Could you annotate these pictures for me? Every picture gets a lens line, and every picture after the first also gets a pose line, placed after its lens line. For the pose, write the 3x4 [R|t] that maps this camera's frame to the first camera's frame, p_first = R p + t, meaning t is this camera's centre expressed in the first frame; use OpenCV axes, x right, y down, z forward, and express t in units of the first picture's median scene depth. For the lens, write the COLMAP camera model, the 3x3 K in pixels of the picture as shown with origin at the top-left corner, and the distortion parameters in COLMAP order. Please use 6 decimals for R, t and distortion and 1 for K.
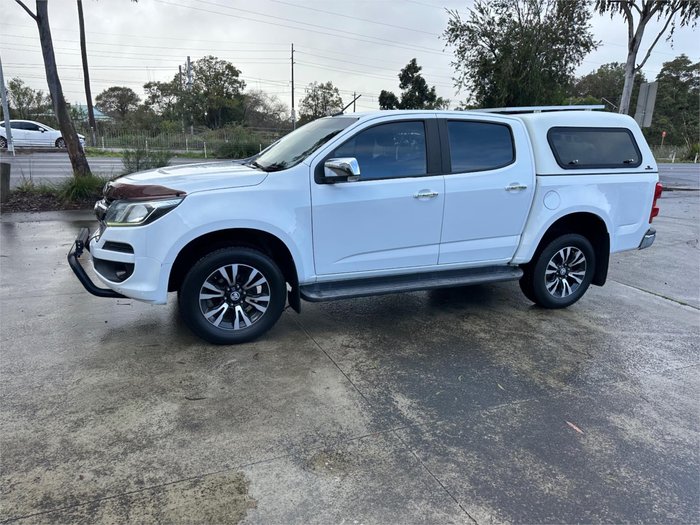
lens RADIAL K [[495.8, 0, 350.0], [0, 495.8, 262.5], [0, 0, 1]] dist [0.039485, -0.044140]
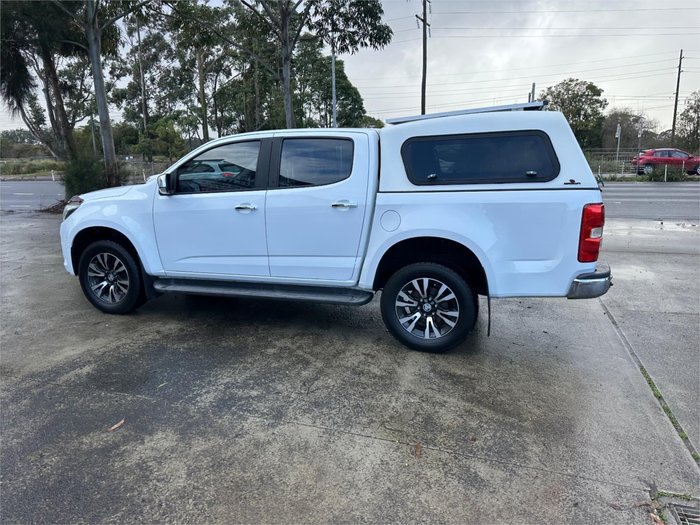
lens RADIAL K [[489.2, 0, 345.5], [0, 489.2, 261.1], [0, 0, 1]] dist [0.042131, -0.049568]
pose [[0.755552, 0.092487, -0.648527, 0.842780], [-0.124809, 0.992173, -0.003911, -0.038363], [0.643089, 0.083897, 0.761182, 0.287613]]
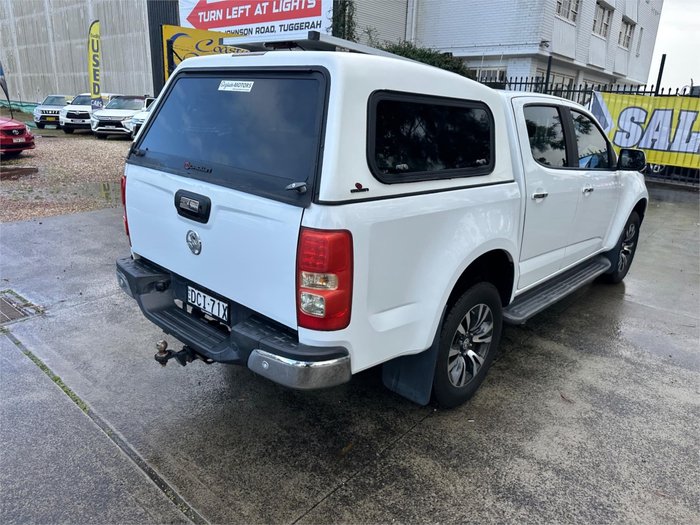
lens RADIAL K [[497.9, 0, 349.3], [0, 497.9, 254.8], [0, 0, 1]] dist [0.022104, -0.025074]
pose [[-0.900084, 0.046688, -0.433208, 0.674954], [-0.185248, 0.858905, 0.477458, -0.422142], [0.394376, 0.510003, -0.764437, 1.666323]]
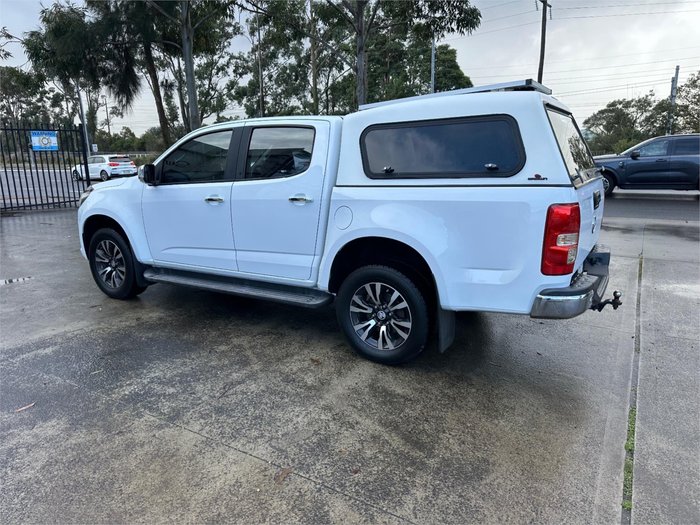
lens RADIAL K [[490.1, 0, 346.0], [0, 490.1, 264.3], [0, 0, 1]] dist [0.046993, -0.056013]
pose [[0.587171, 0.139109, -0.797420, 0.967953], [-0.169460, 0.984418, 0.046950, -0.082233], [0.791526, 0.107563, 0.601595, 0.507507]]
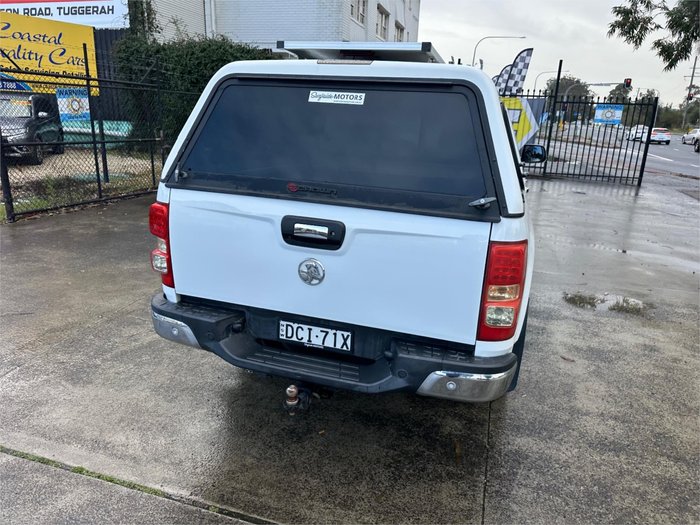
lens RADIAL K [[495.8, 0, 350.0], [0, 495.8, 262.5], [0, 0, 1]] dist [0.039485, -0.044140]
pose [[-0.640246, 0.162090, -0.750874, 0.910203], [-0.255867, 0.876667, 0.407415, -0.365205], [0.724305, 0.452970, -0.519809, 1.472786]]
